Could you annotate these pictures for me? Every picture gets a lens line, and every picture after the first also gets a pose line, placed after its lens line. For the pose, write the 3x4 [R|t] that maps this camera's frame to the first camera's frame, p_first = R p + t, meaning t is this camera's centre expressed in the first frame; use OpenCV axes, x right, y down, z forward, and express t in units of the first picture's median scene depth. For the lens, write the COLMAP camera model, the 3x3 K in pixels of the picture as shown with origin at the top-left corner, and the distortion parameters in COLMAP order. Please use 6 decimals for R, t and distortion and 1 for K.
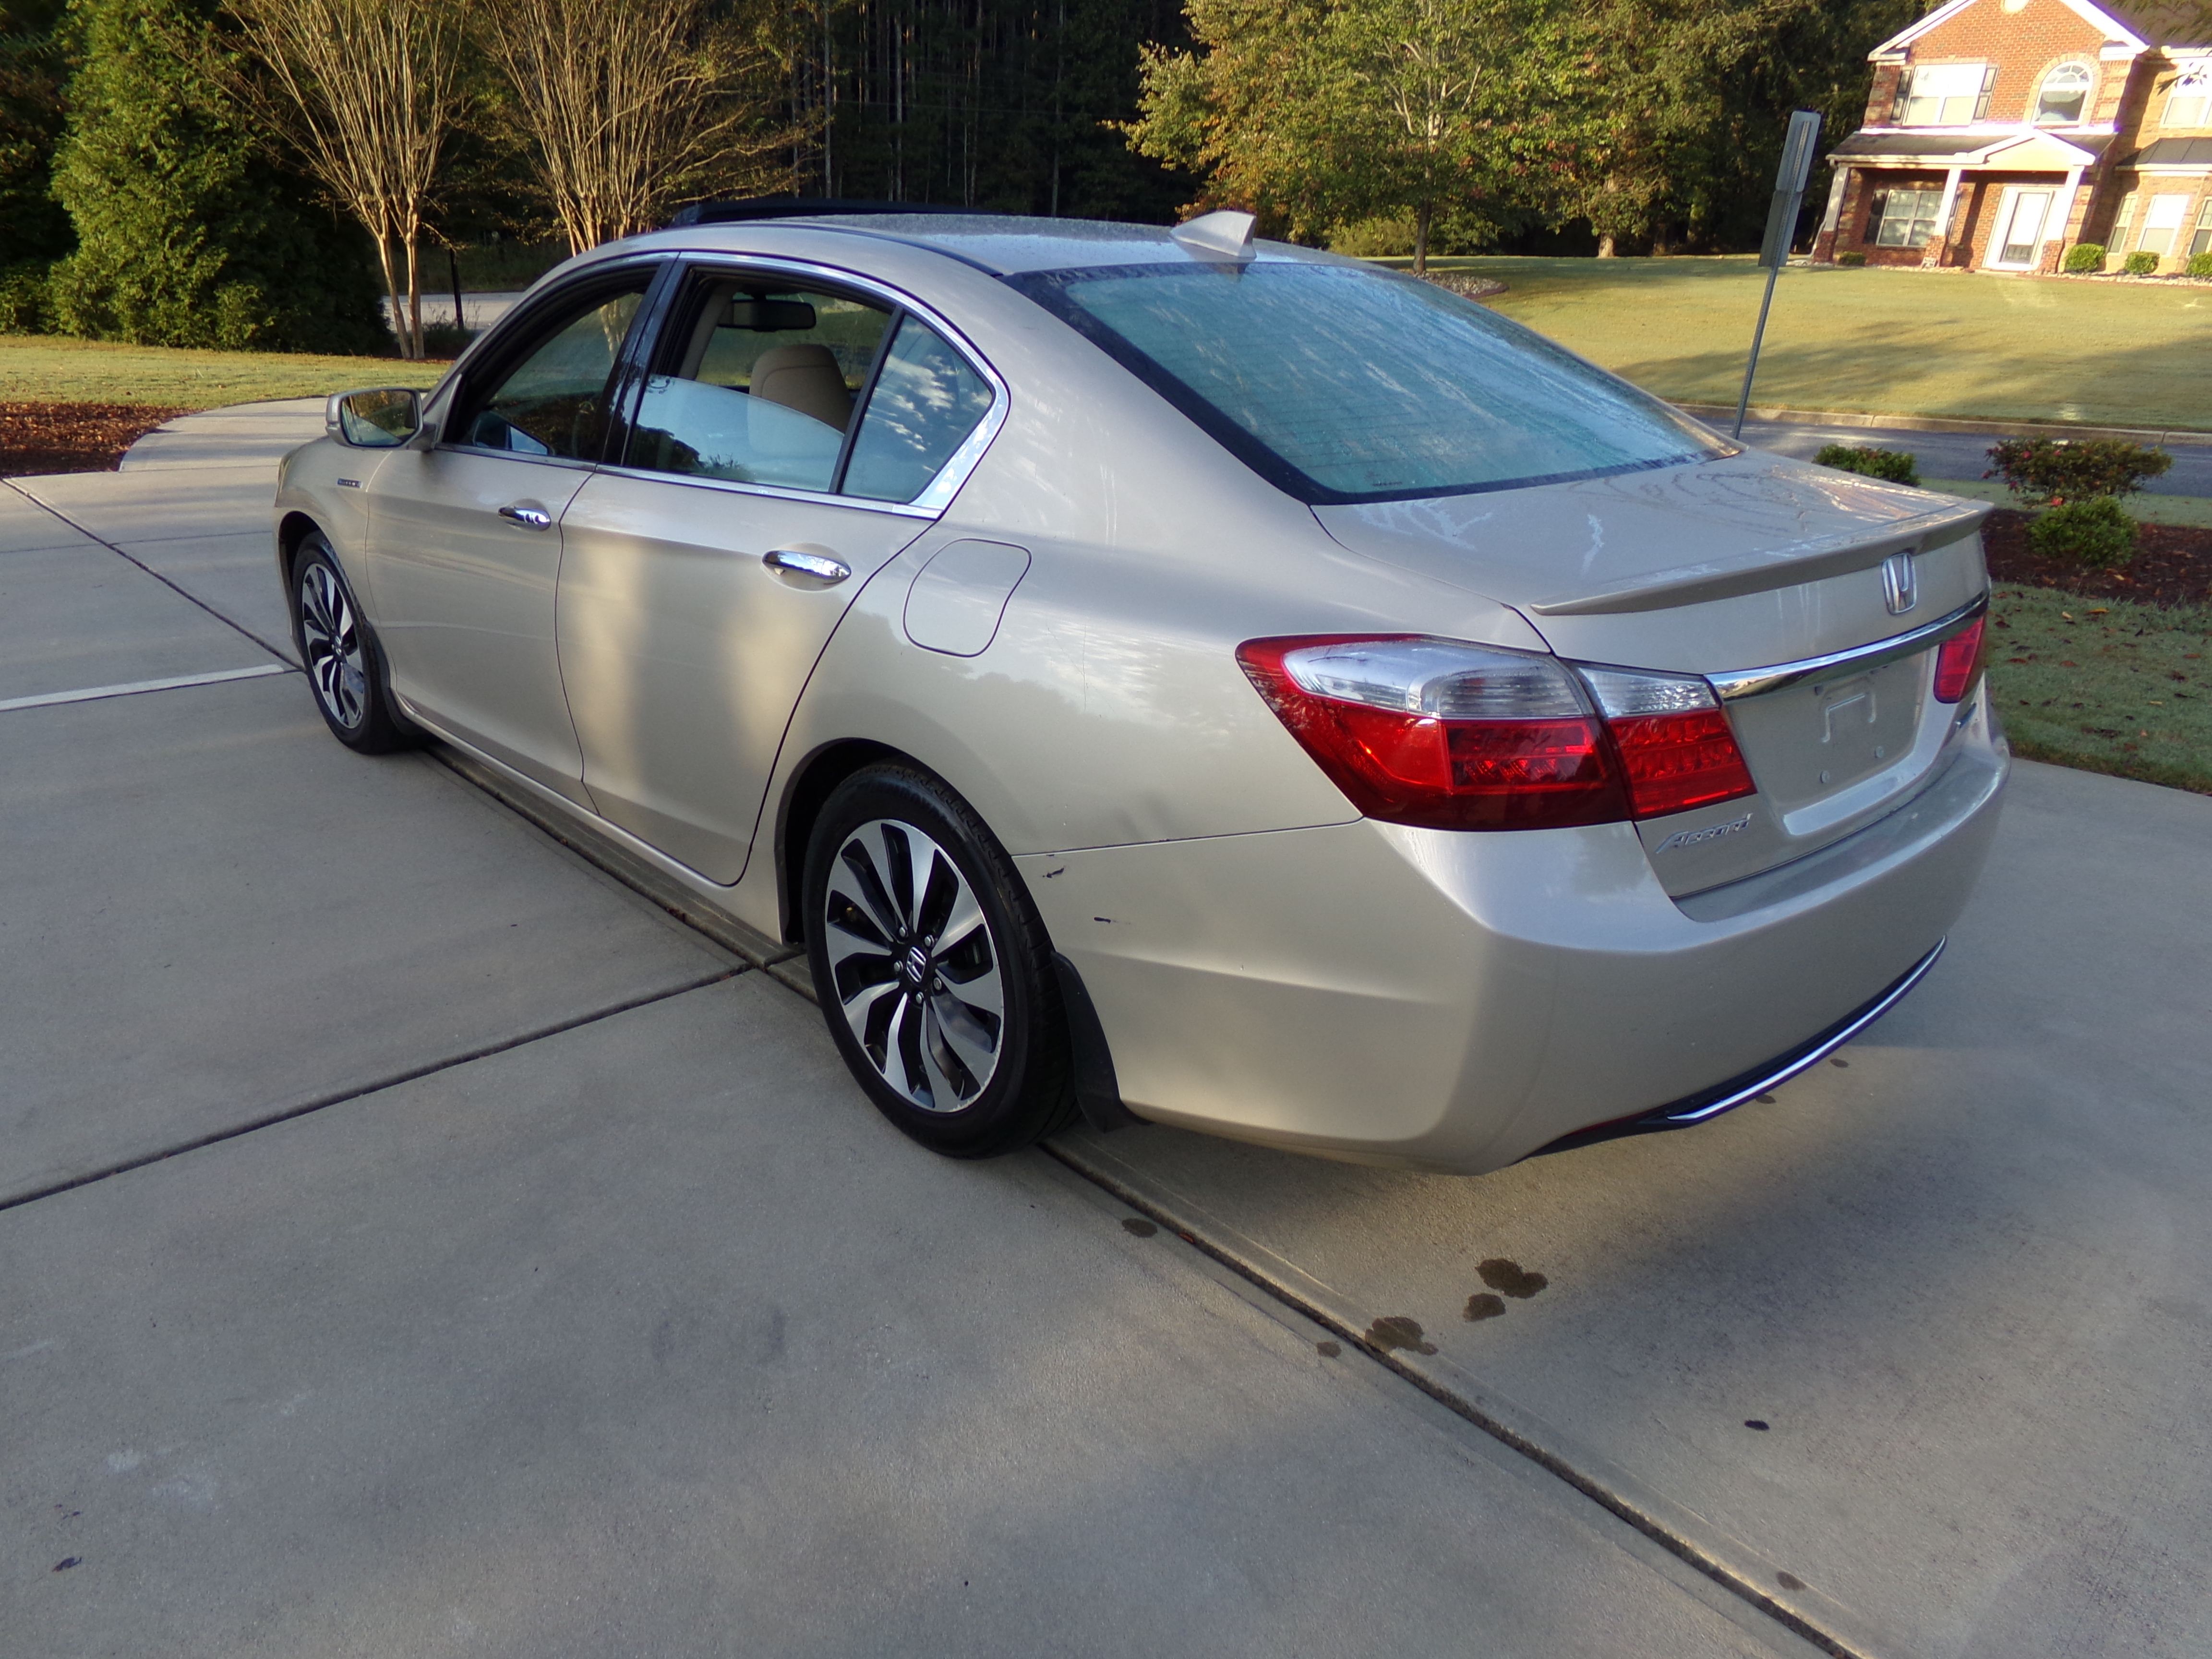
lens RADIAL K [[1578.1, 0, 967.2], [0, 1578.1, 840.1], [0, 0, 1]] dist [0.000965, 0.016677]
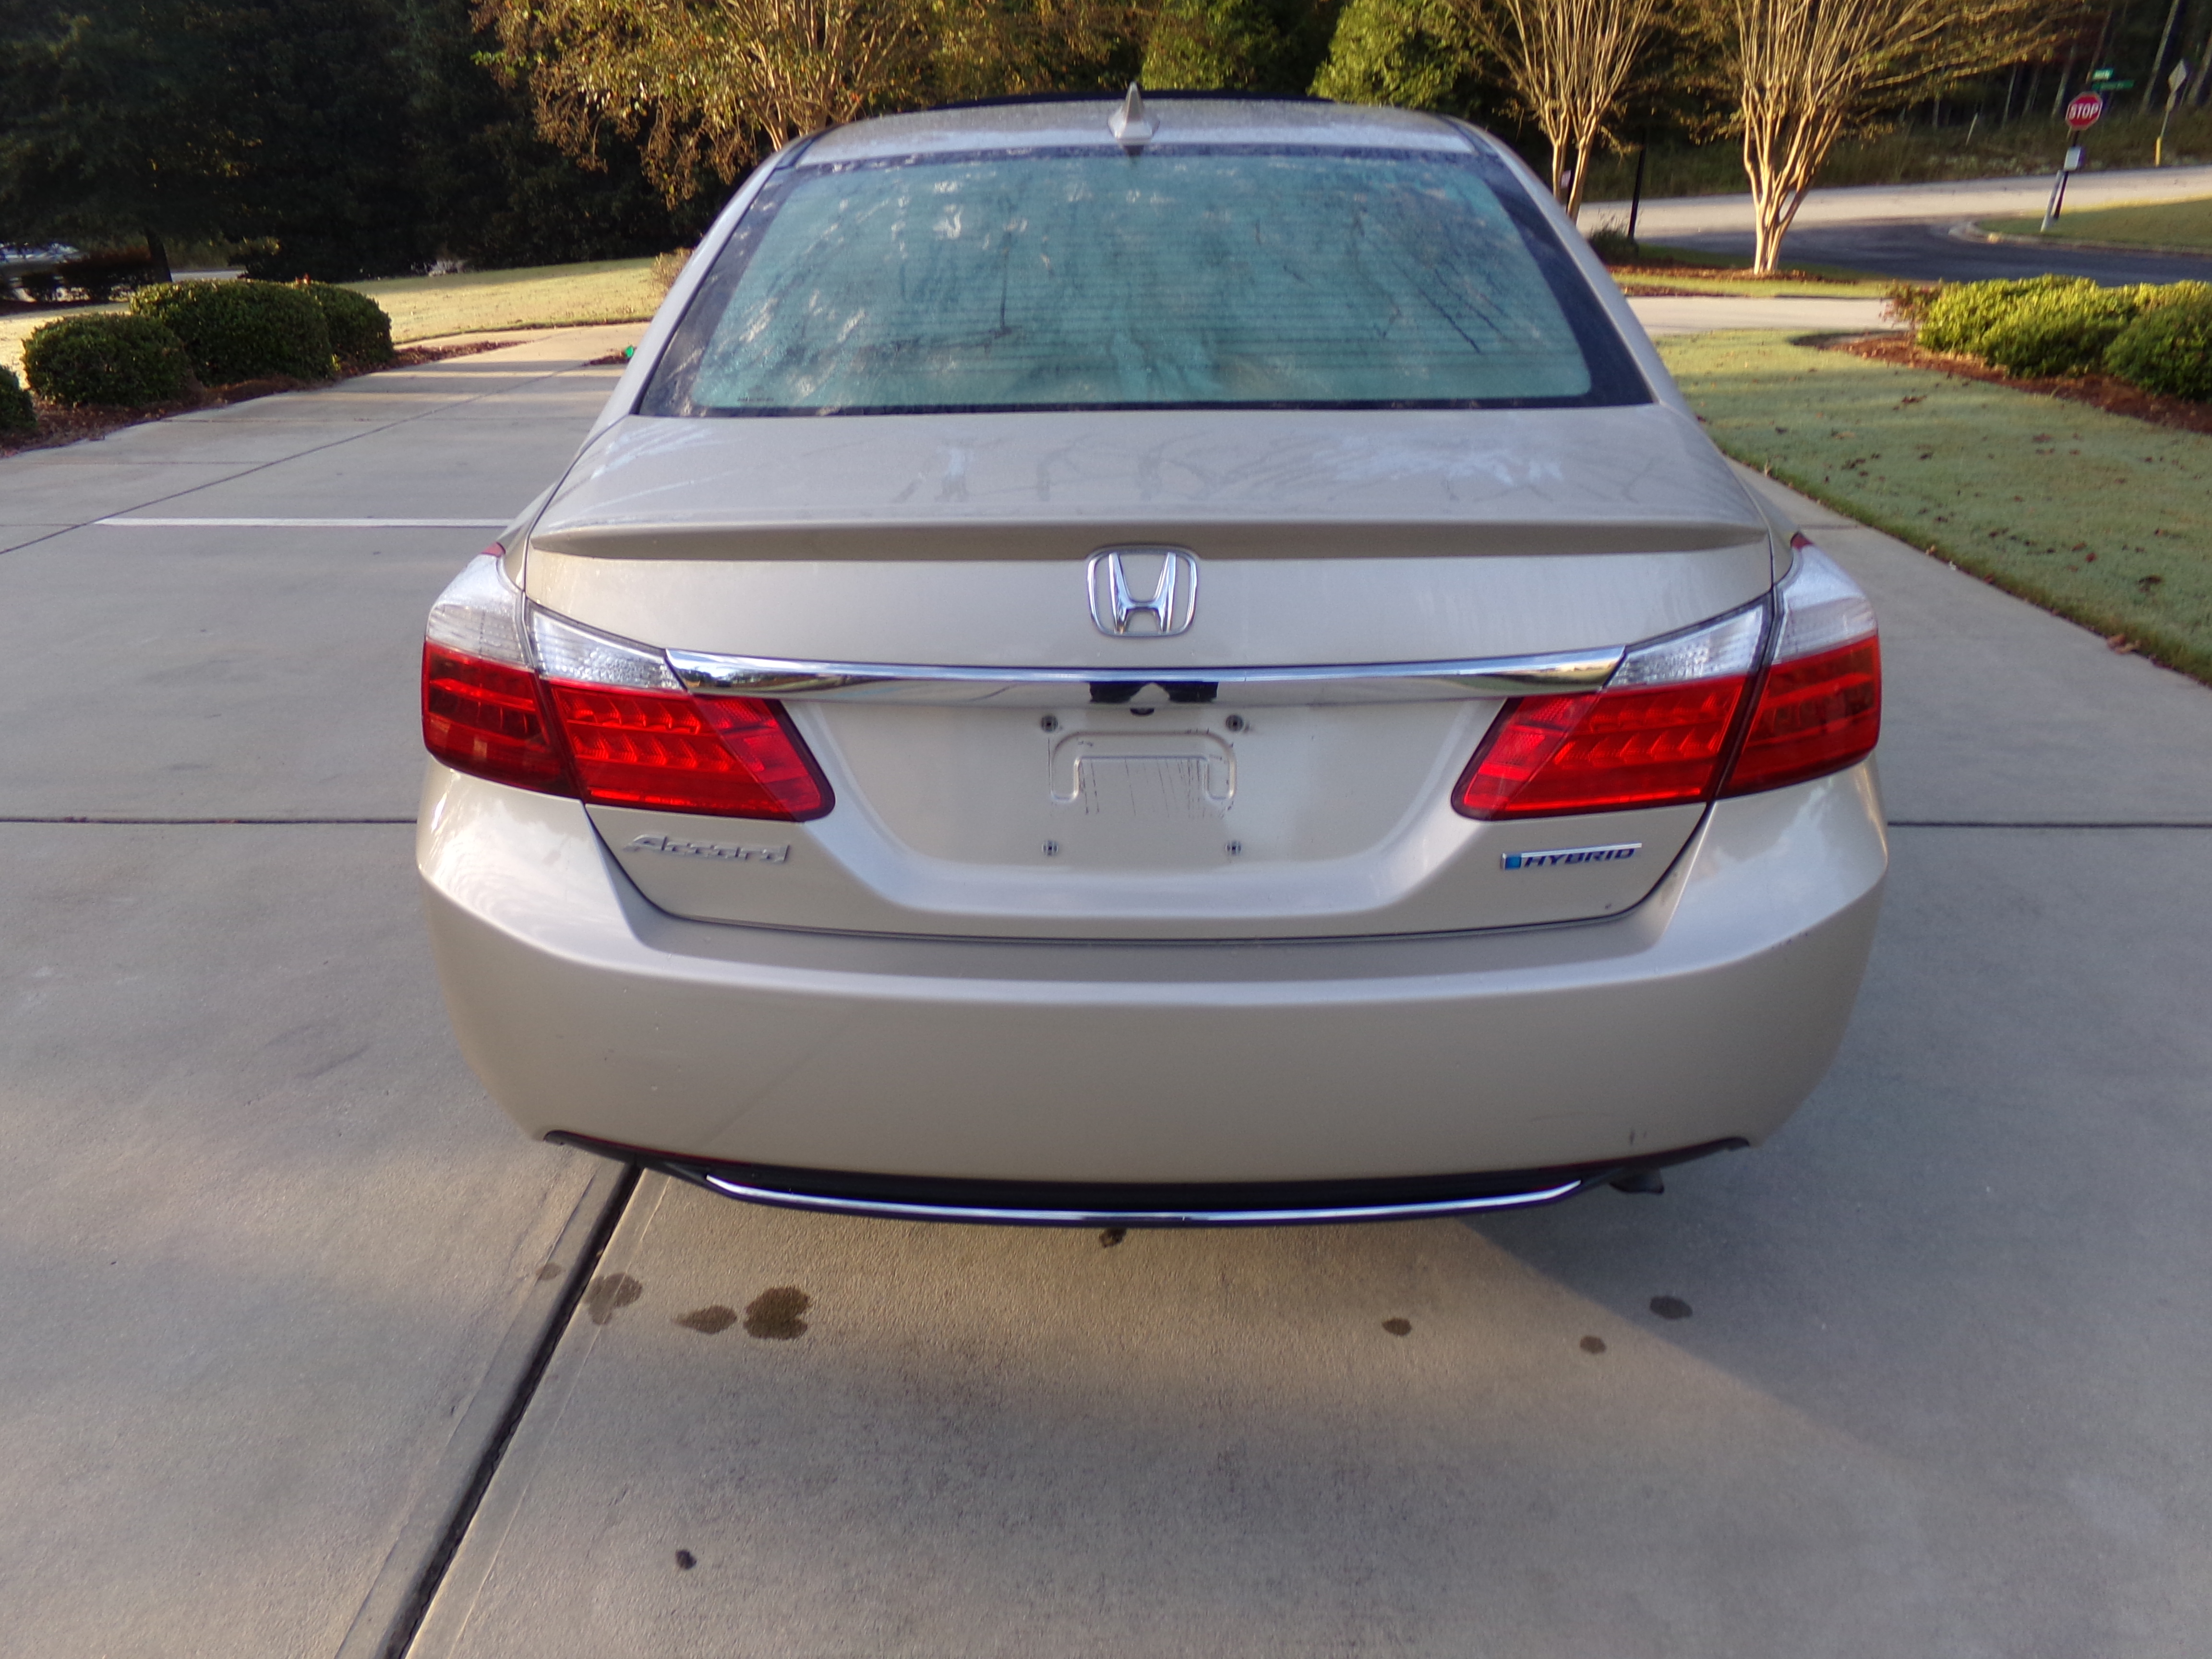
lens RADIAL K [[1533.2, 0, 1106.0], [0, 1533.2, 829.5], [0, 0, 1]] dist [0.018604, 0.005778]
pose [[0.714729, 0.249900, -0.653232, 0.185395], [-0.214594, 0.967293, 0.135251, -0.027049], [0.665666, 0.043512, 0.744980, 0.089331]]
